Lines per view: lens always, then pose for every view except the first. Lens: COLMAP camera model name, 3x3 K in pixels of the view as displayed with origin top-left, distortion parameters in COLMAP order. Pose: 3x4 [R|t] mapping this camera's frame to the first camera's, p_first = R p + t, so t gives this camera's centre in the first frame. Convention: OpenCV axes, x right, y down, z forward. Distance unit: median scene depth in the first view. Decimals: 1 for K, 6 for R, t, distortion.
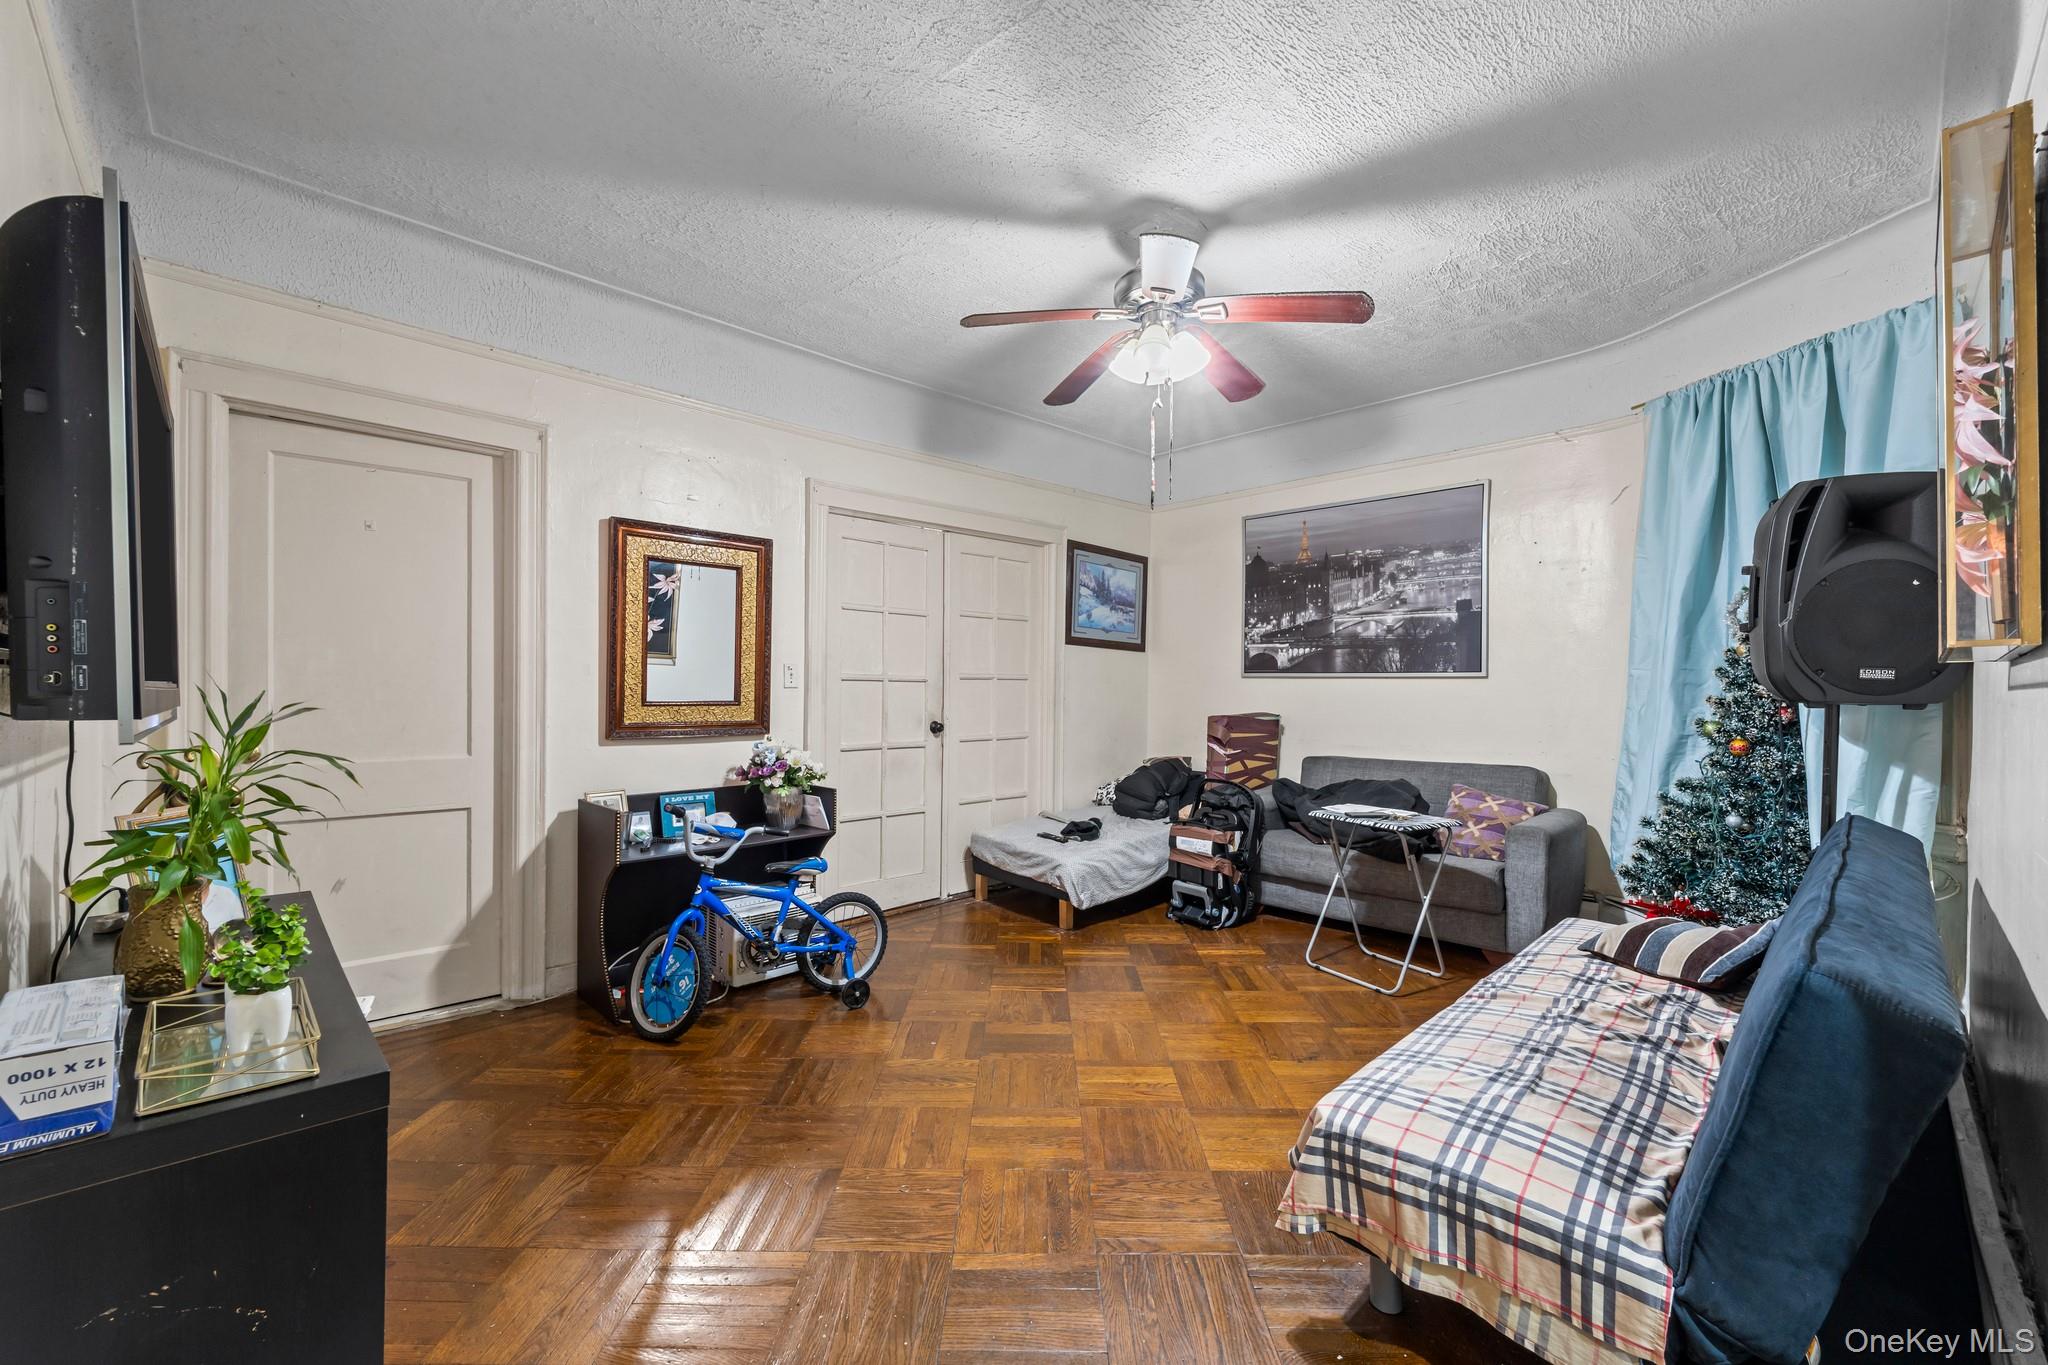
lens RADIAL K [[876.9, 0, 1026.0], [0, 876.9, 655.3], [0, 0, 1]] dist [-0.002591, 0.000451]
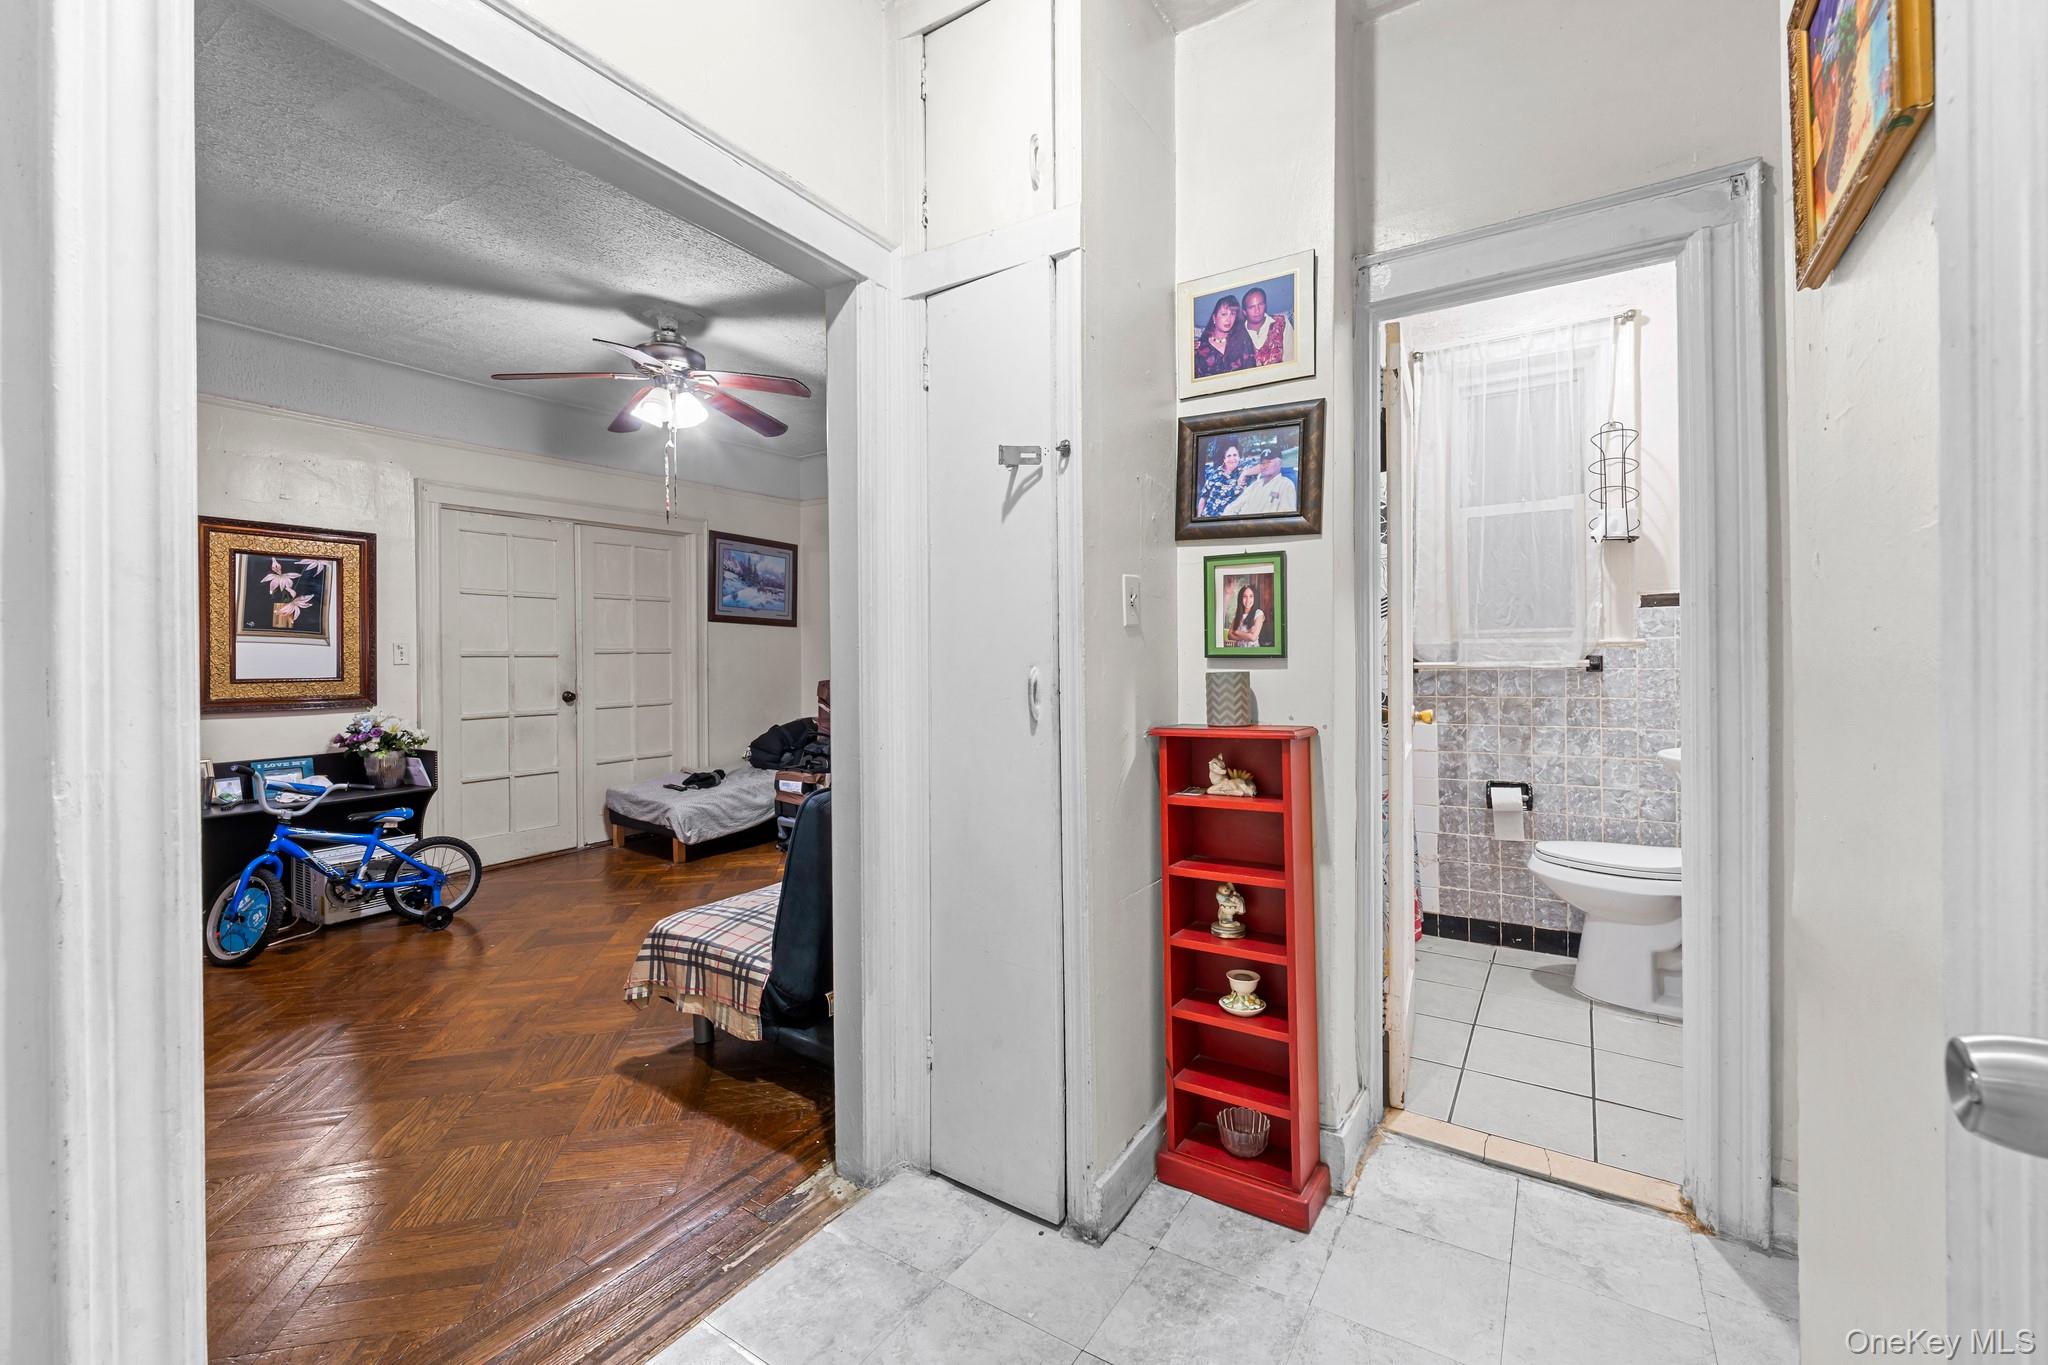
lens RADIAL K [[853.8, 0, 1017.3], [0, 853.8, 631.2], [0, 0, 1]] dist [-0.003272, -0.000711]
pose [[0.969390, -0.010738, 0.245290, 0.251215], [0.009183, 0.999930, 0.007481, -0.007315], [-0.245353, -0.005000, 0.969421, -0.278823]]
